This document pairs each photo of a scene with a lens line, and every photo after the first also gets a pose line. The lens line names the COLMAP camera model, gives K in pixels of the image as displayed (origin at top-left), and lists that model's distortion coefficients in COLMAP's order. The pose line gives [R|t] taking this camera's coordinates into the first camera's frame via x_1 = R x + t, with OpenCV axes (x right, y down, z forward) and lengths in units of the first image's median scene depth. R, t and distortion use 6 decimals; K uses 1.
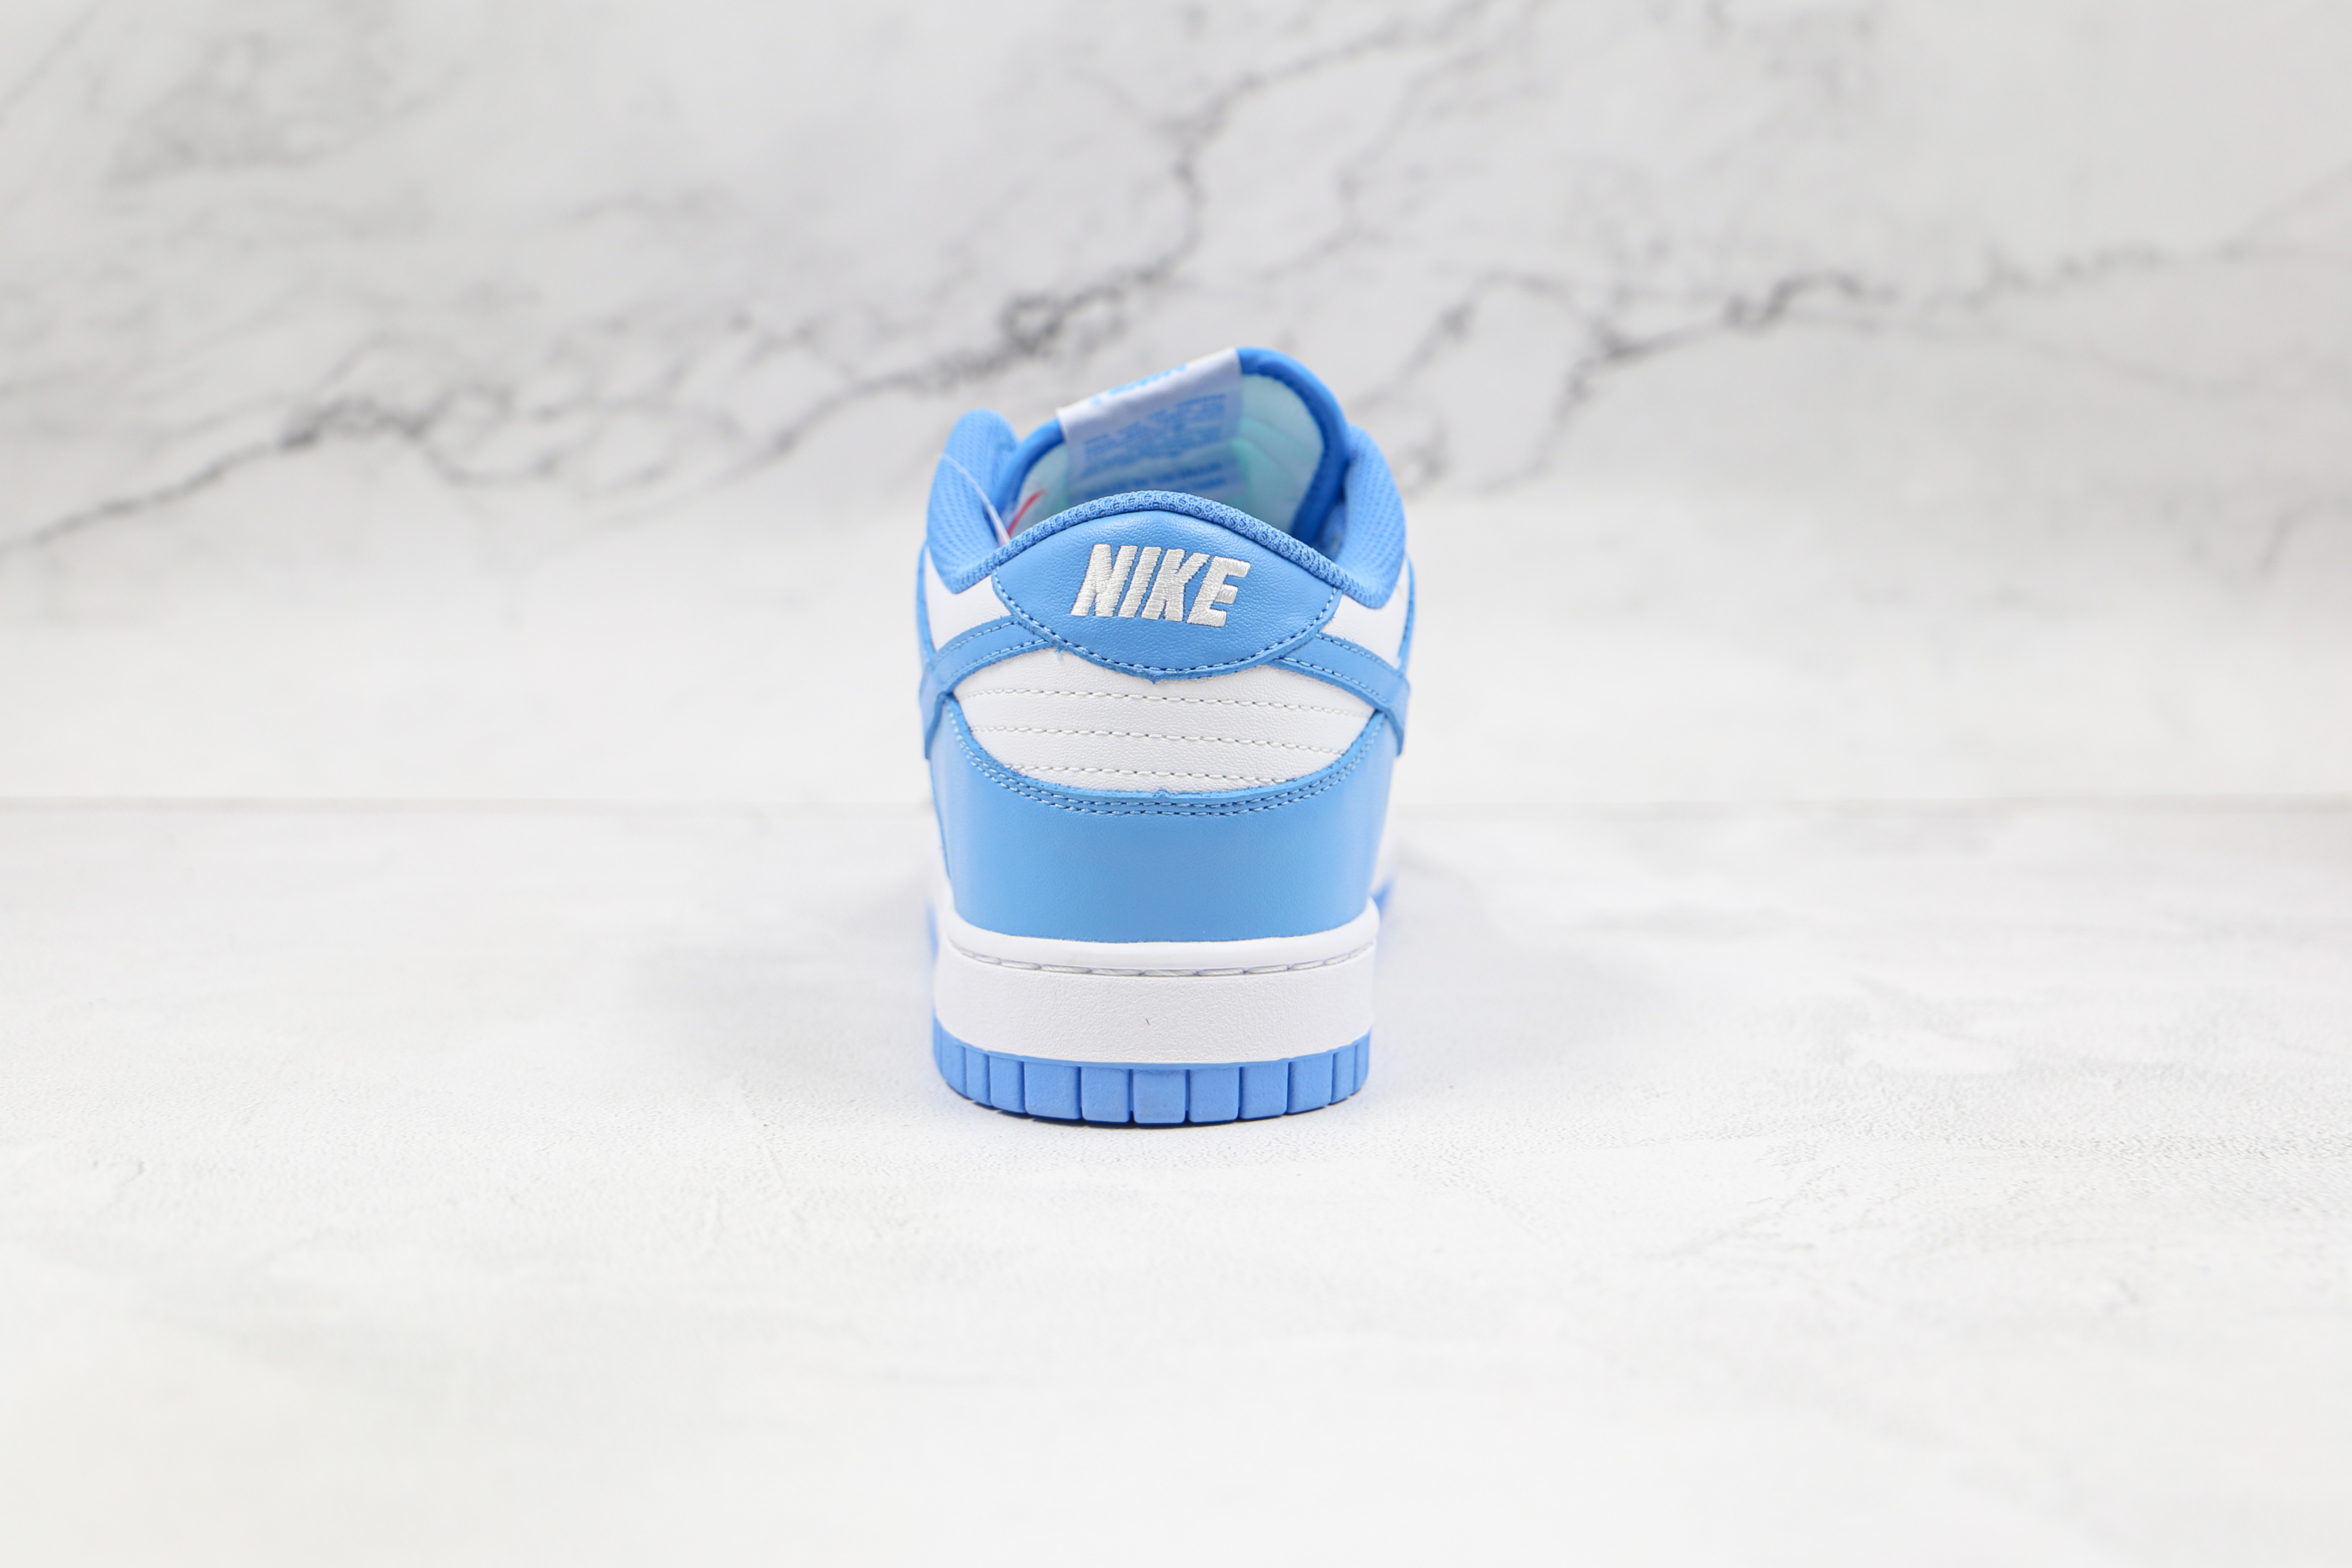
lens RADIAL K [[3410.1, 0, 1208.3], [0, 3410.1, 779.4], [0, 0, 1]] dist [0.063274, 0.000000]
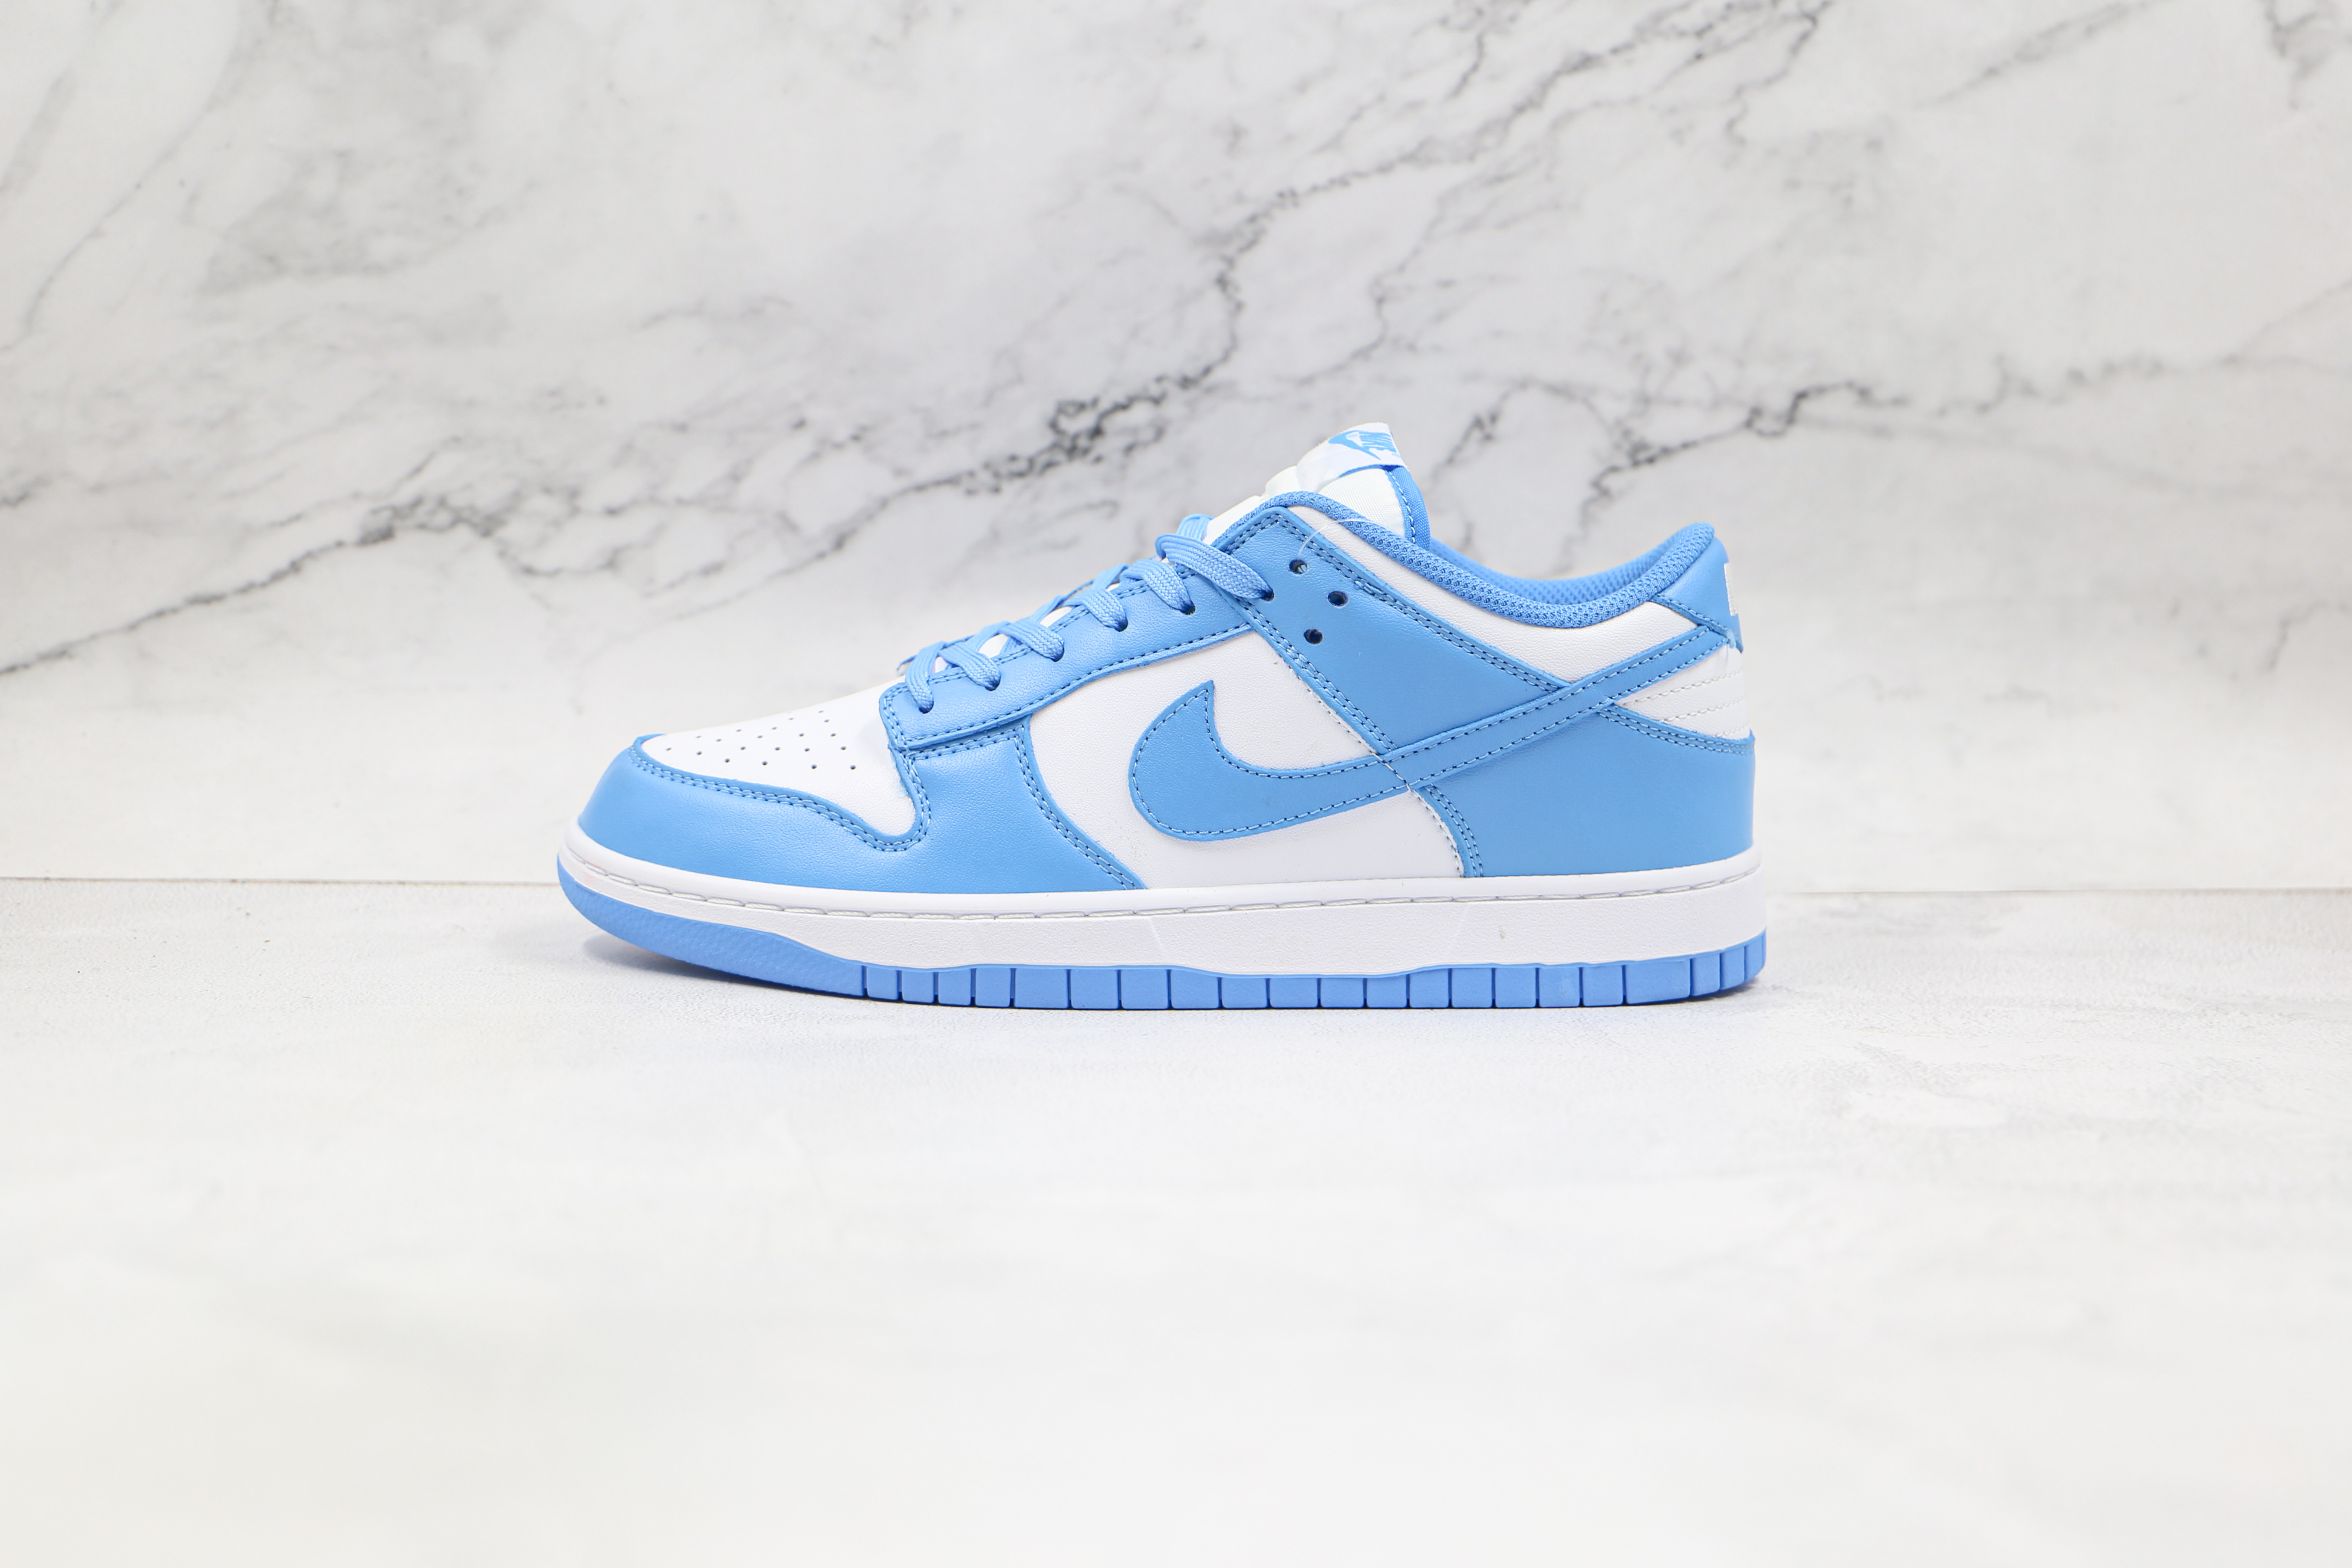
lens RADIAL K [[3383.0, 0, 1209.1], [0, 3383.0, 769.2], [0, 0, 1]] dist [0.065418, 0.000000]
pose [[0.999837, 0.004837, -0.017385, 0.007231], [-0.005563, 0.999104, -0.041947, 0.014579], [0.017166, 0.042037, 0.998969, -0.029720]]
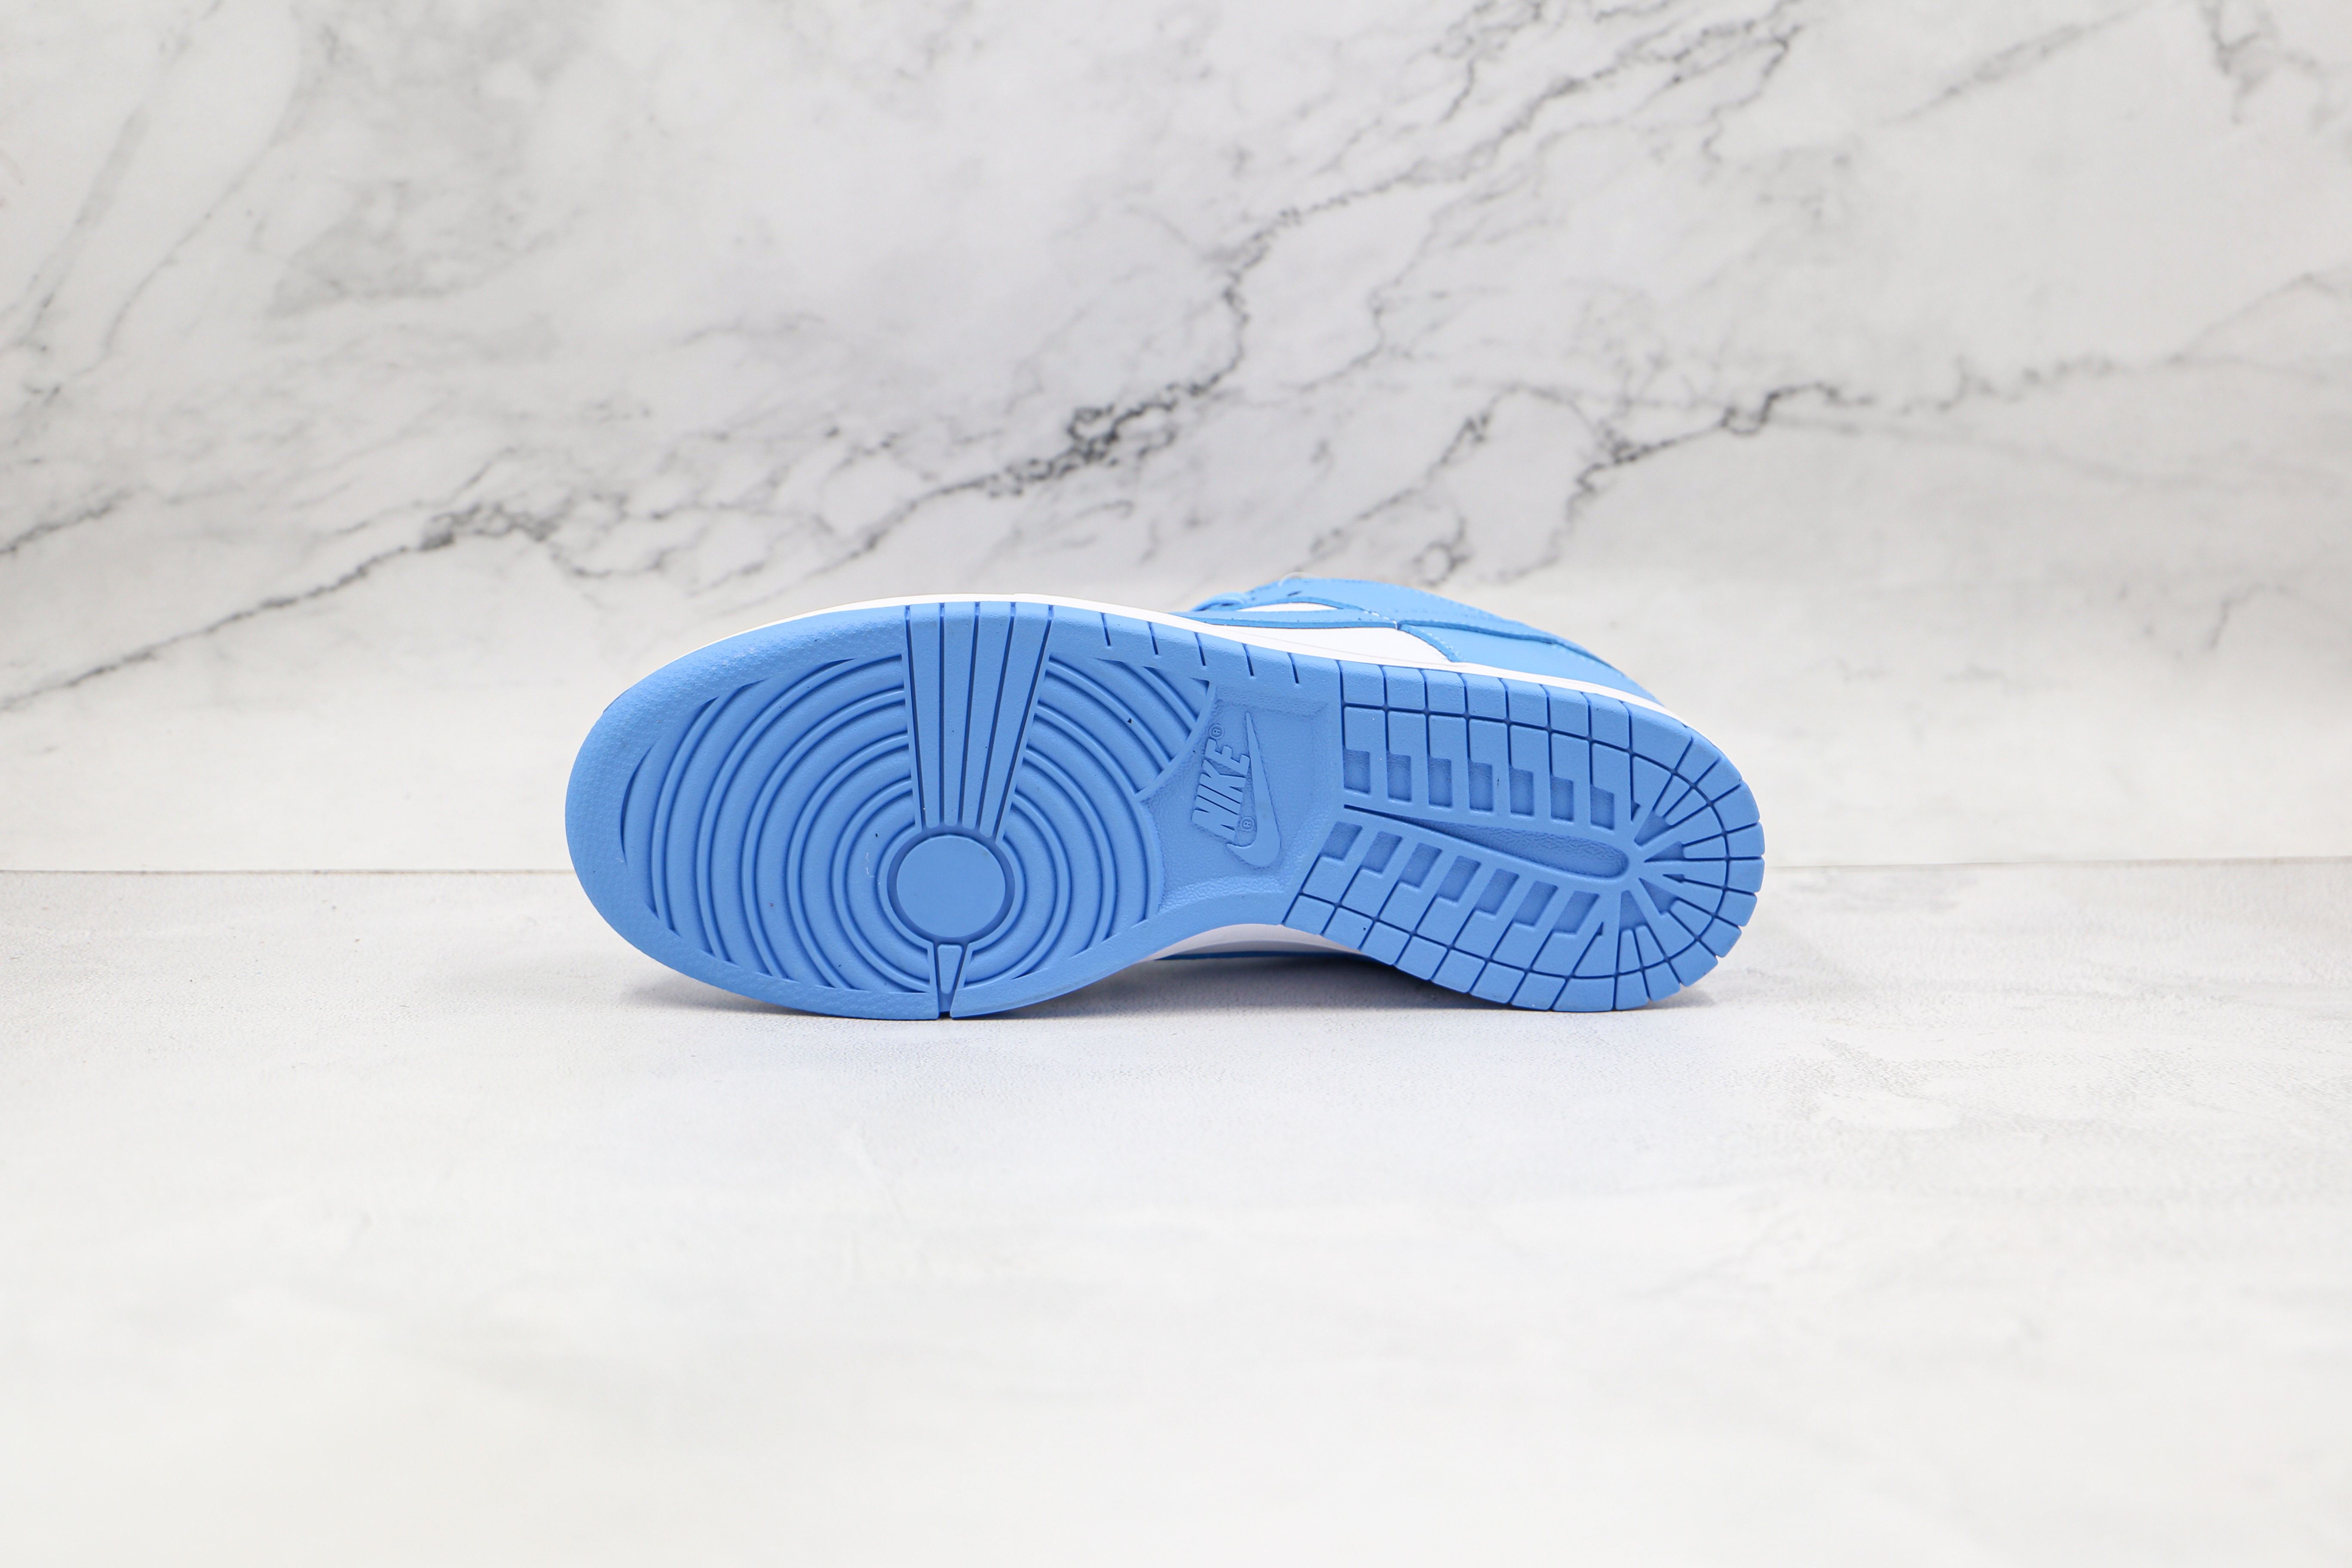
lens RADIAL K [[3383.1, 0, 1198.0], [0, 3383.1, 793.1], [0, 0, 1]] dist [0.065418, 0.000000]
pose [[0.999920, -0.003377, -0.012192, -0.004721], [0.003499, 0.999943, 0.010048, -0.027199], [0.012158, -0.010090, 0.999875, -0.103134]]
